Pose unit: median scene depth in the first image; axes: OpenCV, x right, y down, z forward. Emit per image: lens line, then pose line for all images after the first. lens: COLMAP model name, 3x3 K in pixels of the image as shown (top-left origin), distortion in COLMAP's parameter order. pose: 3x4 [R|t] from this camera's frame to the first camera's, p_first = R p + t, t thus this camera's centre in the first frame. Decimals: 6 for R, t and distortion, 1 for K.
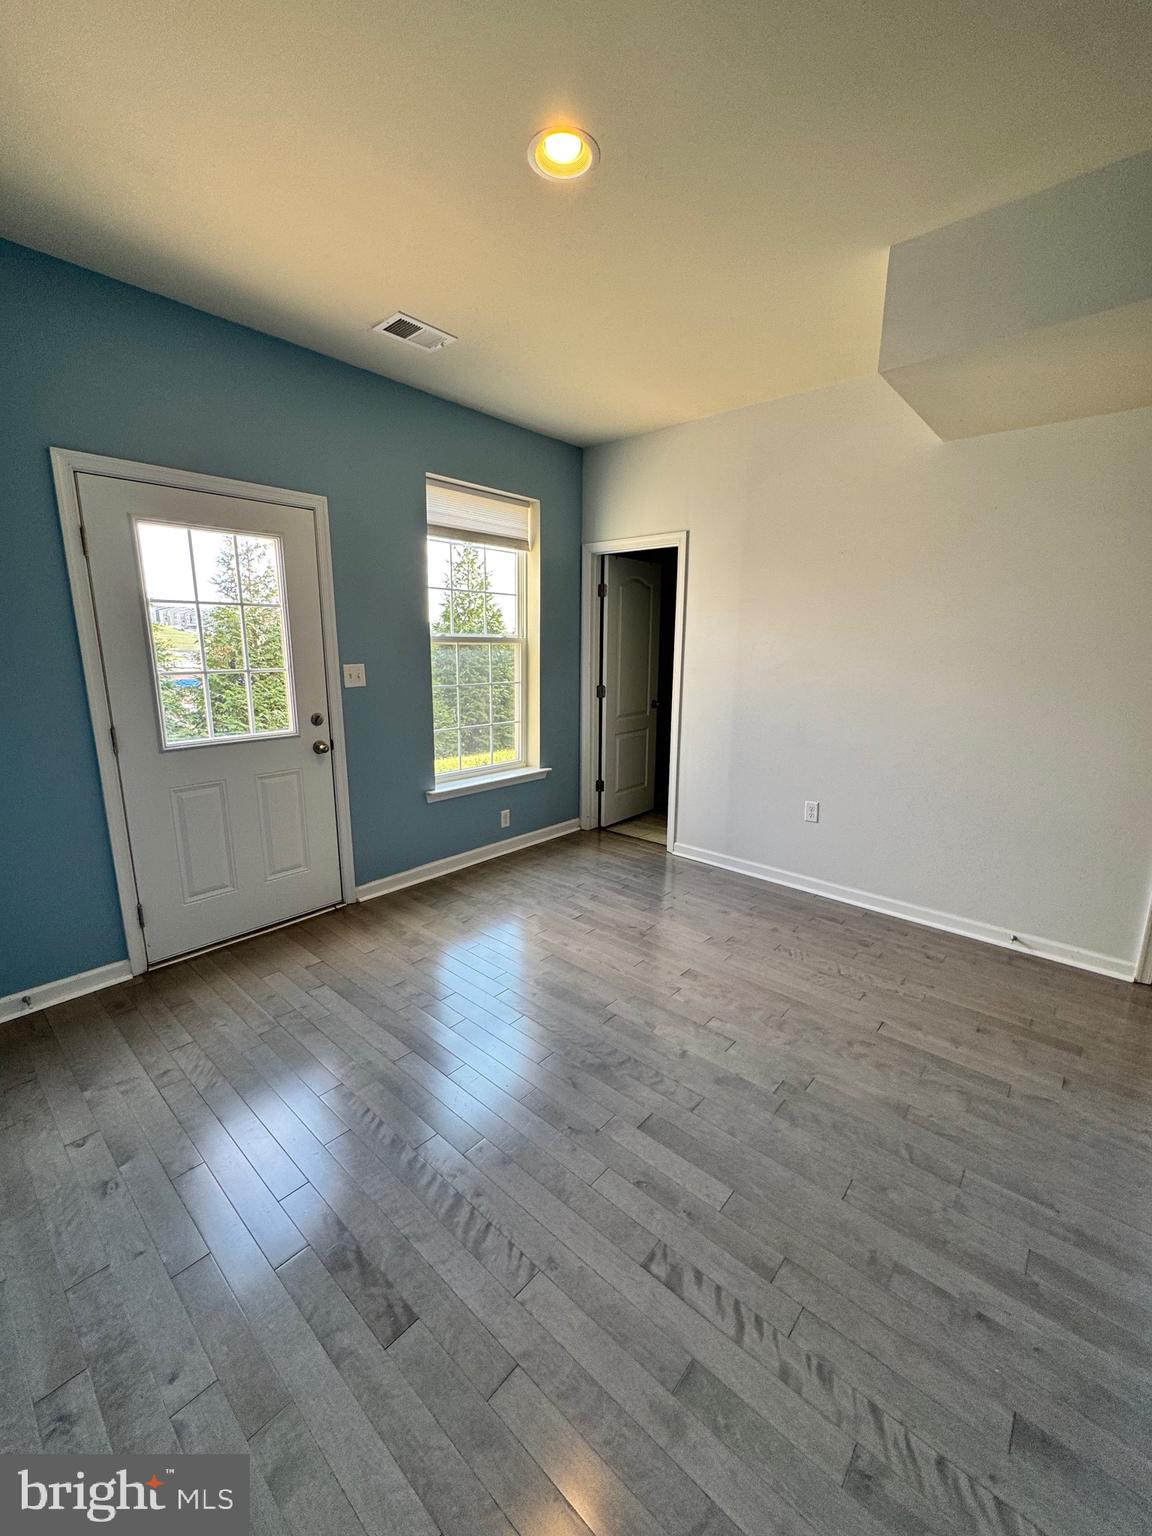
lens RADIAL K [[615.3, 0, 576.0], [0, 615.3, 768.0], [0, 0, 1]] dist [-0.005735, 0.002231]
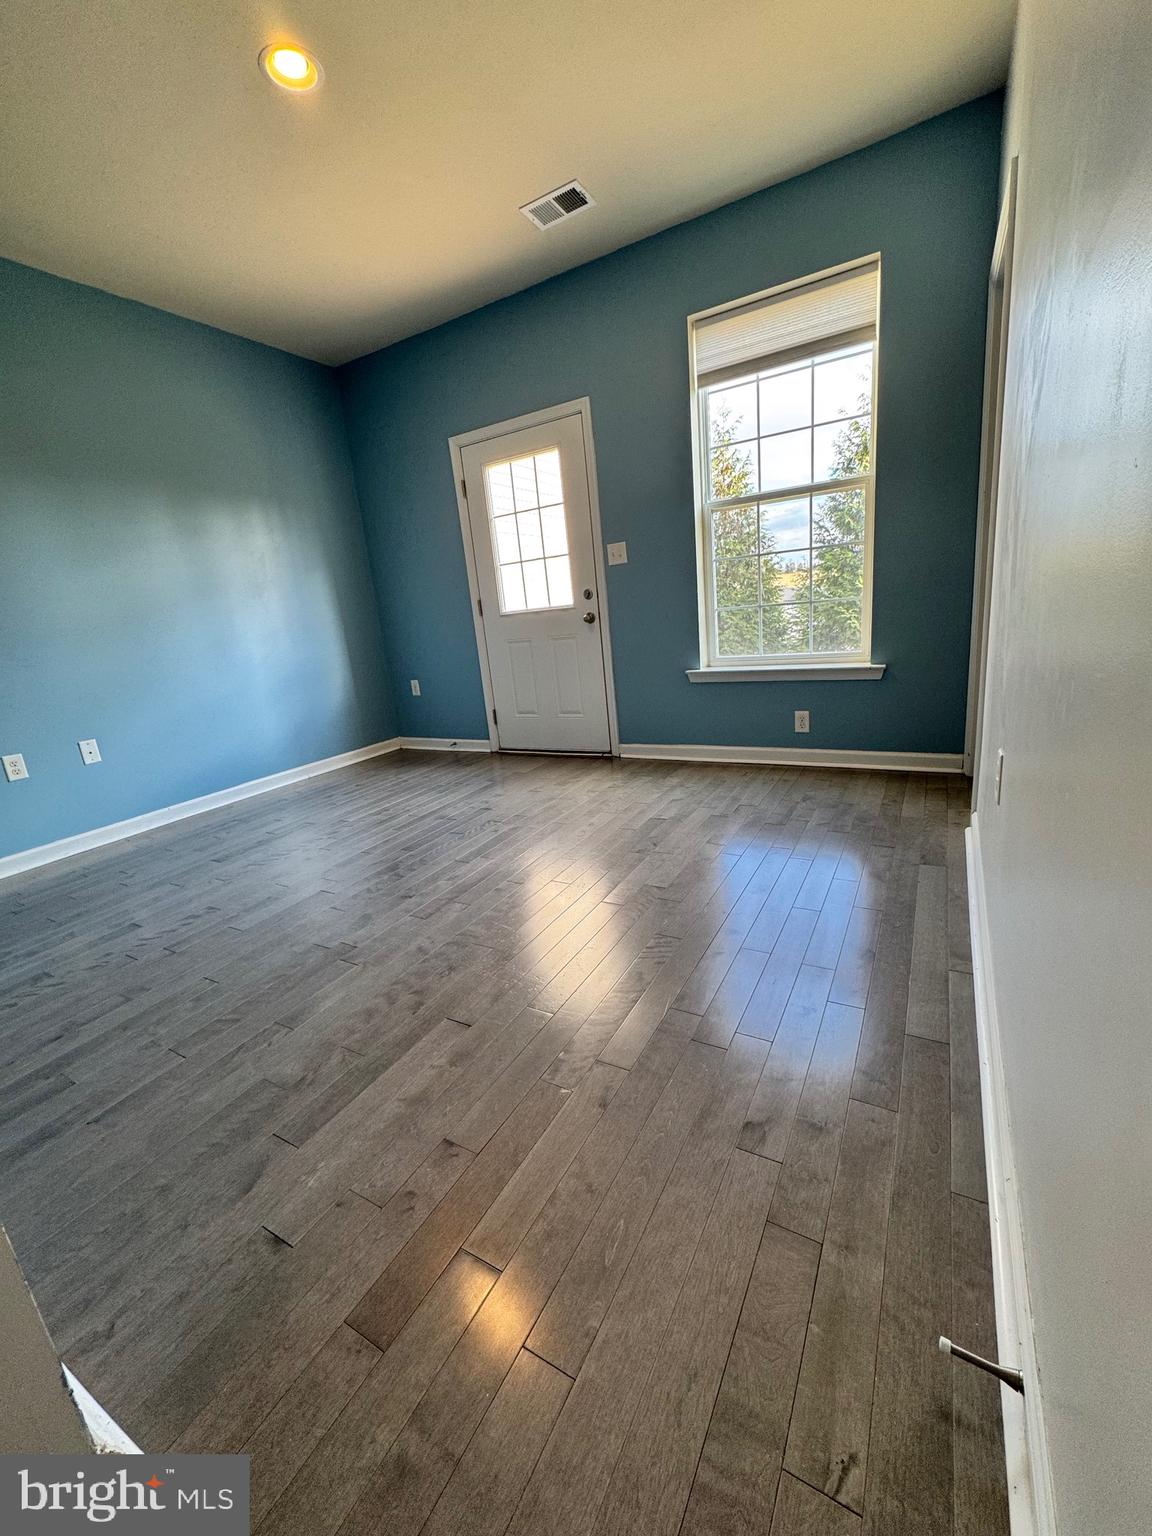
lens RADIAL K [[615.3, 0, 576.0], [0, 615.3, 768.0], [0, 0, 1]] dist [-0.005735, 0.002231]
pose [[0.194519, 0.215340, -0.956970, 0.919784], [-0.106702, 0.974461, 0.197587, 0.021174], [0.975078, 0.063677, 0.212528, 0.827513]]
